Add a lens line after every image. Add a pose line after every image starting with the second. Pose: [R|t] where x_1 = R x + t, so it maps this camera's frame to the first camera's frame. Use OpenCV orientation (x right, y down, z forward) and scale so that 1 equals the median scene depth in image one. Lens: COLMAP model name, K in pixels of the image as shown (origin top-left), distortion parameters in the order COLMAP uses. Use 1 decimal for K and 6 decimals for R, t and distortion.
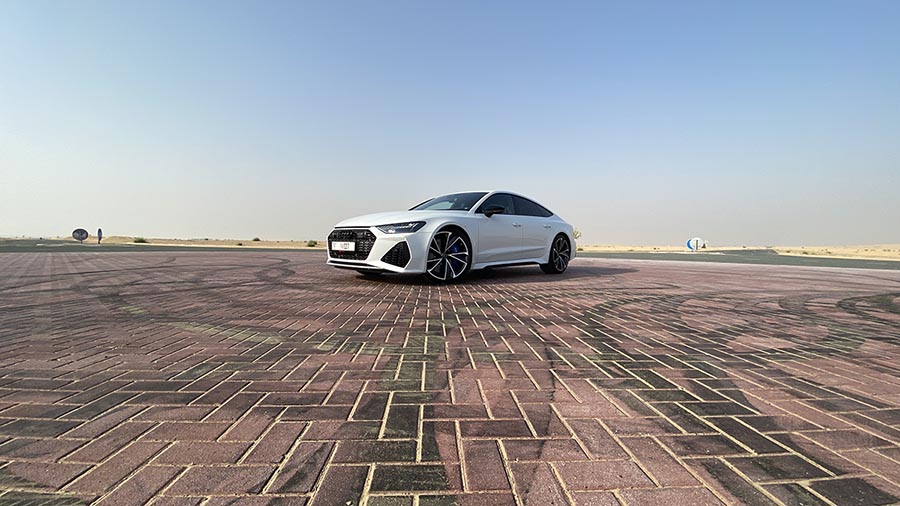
lens RADIAL K [[360.4, 0, 451.9], [0, 360.4, 255.5], [0, 0, 1]] dist [0.011579, -0.014457]
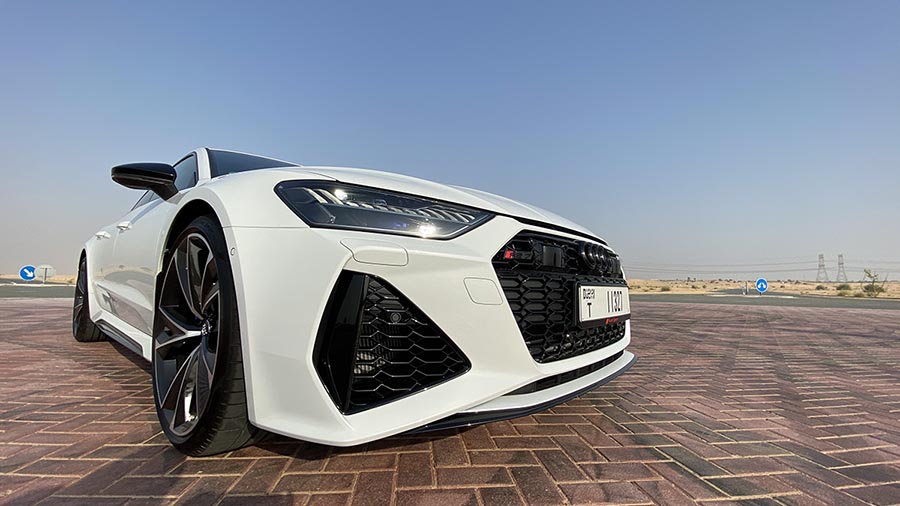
lens RADIAL K [[374.7, 0, 450.0], [0, 374.7, 253.0], [0, 0, 1]] dist [0.000683, -0.000008]
pose [[-0.041599, 0.068853, 0.996759, -0.539169], [0.015408, 0.997548, -0.068265, -0.041834], [-0.999016, 0.012519, -0.042558, 1.050101]]
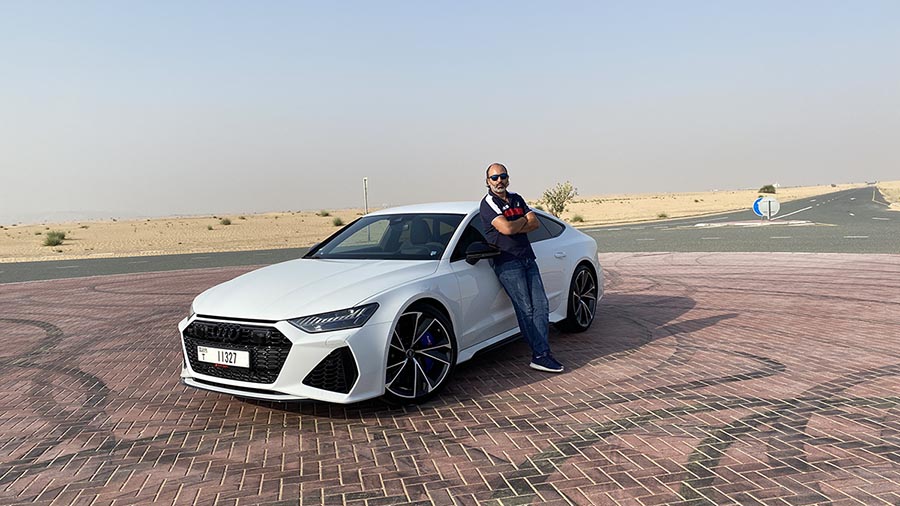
lens RADIAL K [[677.5, 0, 458.6], [0, 677.5, 248.6], [0, 0, 1]] dist [0.006192, 0.008631]
pose [[0.982248, -0.070566, 0.173807, -0.112032], [0.065117, 0.997197, 0.036863, -0.186916], [-0.175921, -0.024891, 0.984090, -0.052210]]
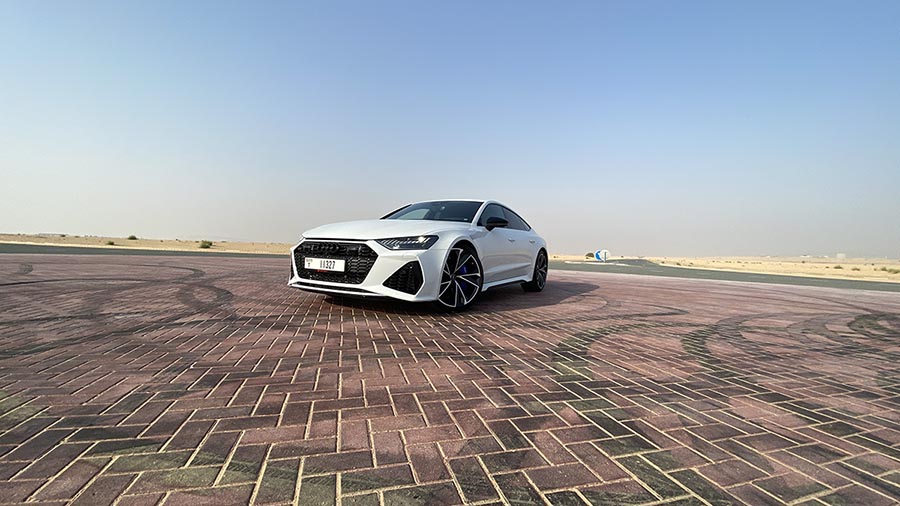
lens RADIAL K [[356.2, 0, 450.2], [0, 356.2, 254.4], [0, 0, 1]] dist [0.044881, -0.039955]
pose [[0.971990, 0.020780, 0.234100, -0.205823], [-0.016897, 0.999685, -0.018580, -0.034478], [-0.234413, 0.014104, 0.972035, 0.199653]]
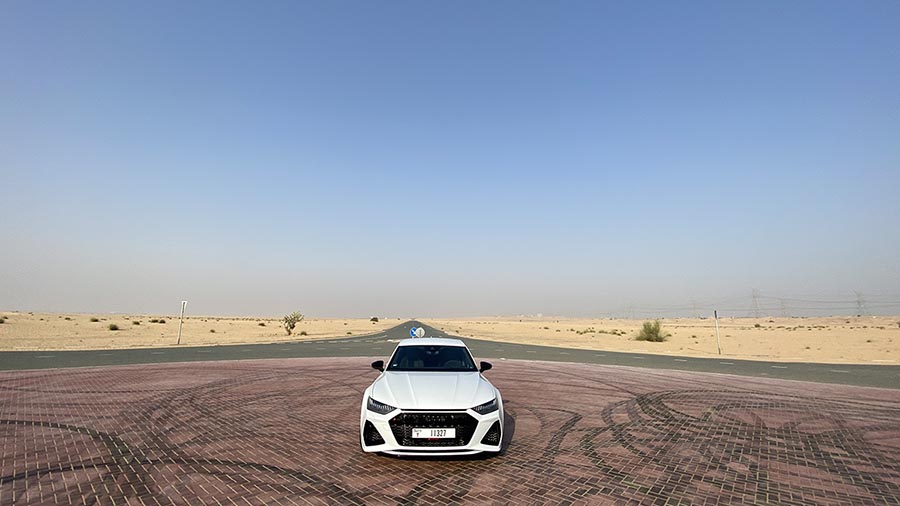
lens RADIAL K [[357.6, 0, 450.9], [0, 357.6, 255.8], [0, 0, 1]] dist [0.027657, -0.023730]
pose [[0.679714, 0.133623, 0.721203, -0.957619], [0.010423, 0.981407, -0.191656, -0.285493], [-0.733403, 0.137788, 0.665683, 0.239526]]
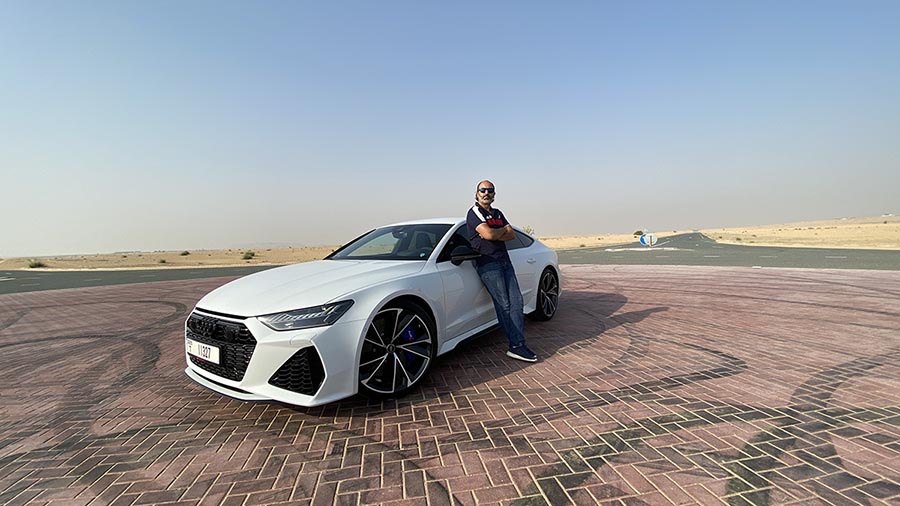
lens RADIAL K [[360.4, 0, 451.9], [0, 360.4, 255.5], [0, 0, 1]] dist [0.011579, -0.014457]
pose [[0.990087, -0.057554, 0.128118, 0.010747], [0.056687, 0.998338, 0.010409, -0.142693], [-0.128504, -0.003044, 0.991704, 0.381018]]
